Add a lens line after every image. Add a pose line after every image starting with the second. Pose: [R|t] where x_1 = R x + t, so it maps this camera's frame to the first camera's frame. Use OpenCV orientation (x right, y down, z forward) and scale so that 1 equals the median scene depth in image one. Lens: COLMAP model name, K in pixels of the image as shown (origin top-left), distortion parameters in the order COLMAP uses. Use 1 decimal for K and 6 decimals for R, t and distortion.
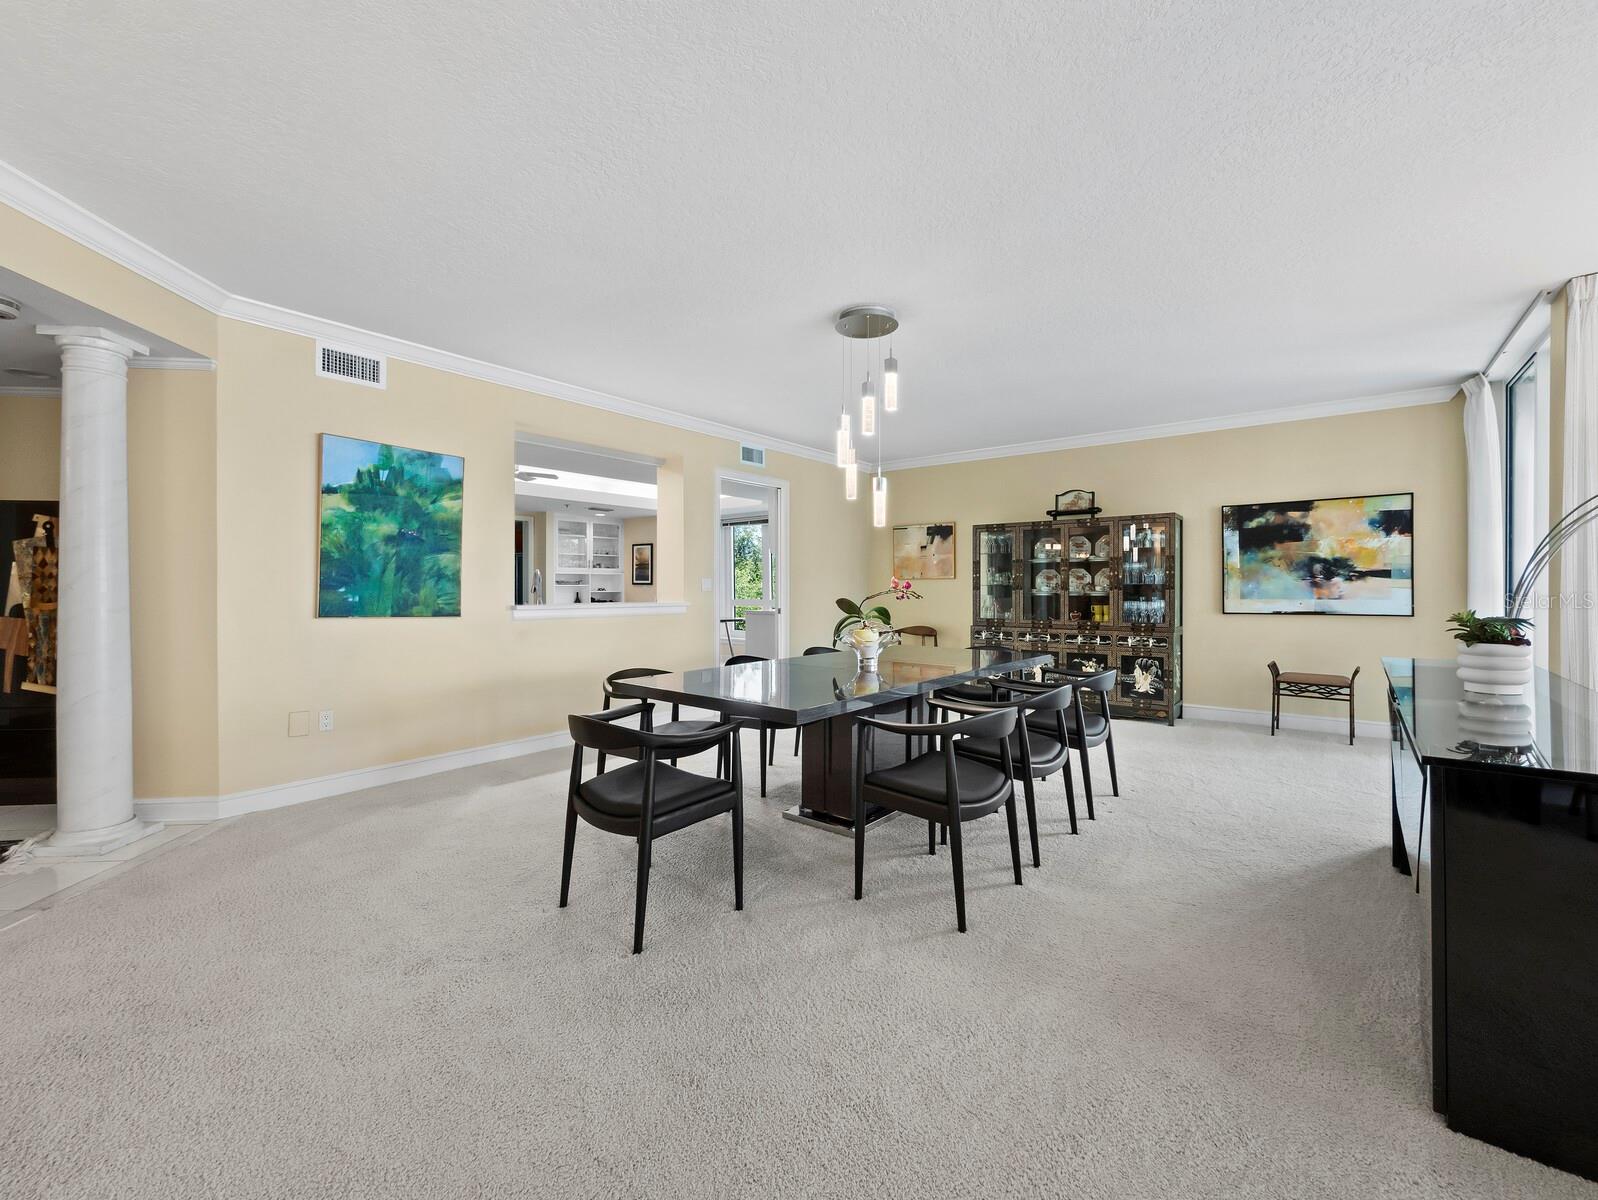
lens RADIAL K [[669.9, 0, 794.8], [0, 669.9, 593.5], [0, 0, 1]] dist [-0.009987, 0.002310]
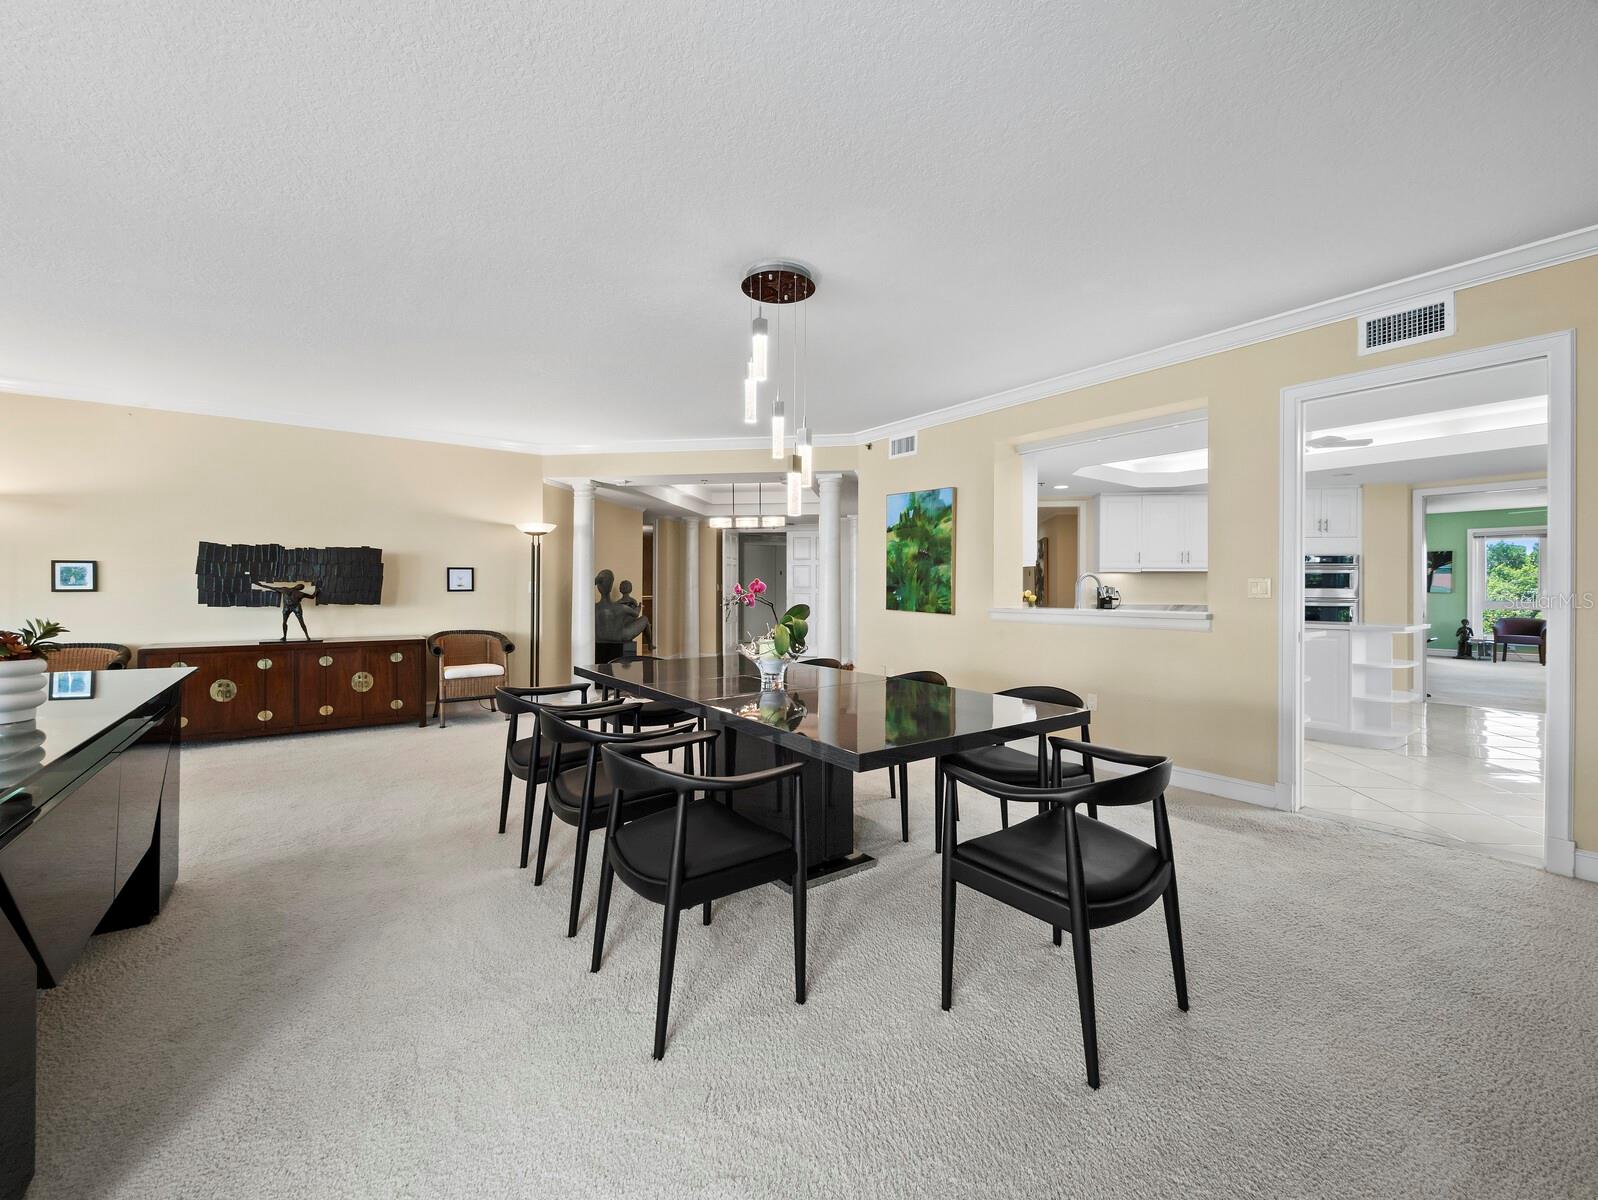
lens RADIAL K [[669.9, 0, 782.8], [0, 669.9, 589.9], [0, 0, 1]] dist [-0.009987, 0.002310]
pose [[-0.265501, 0.005076, -0.964097, 0.847654], [-0.007843, 0.999942, 0.007424, -0.019301], [0.964079, 0.009533, -0.265446, 1.091778]]
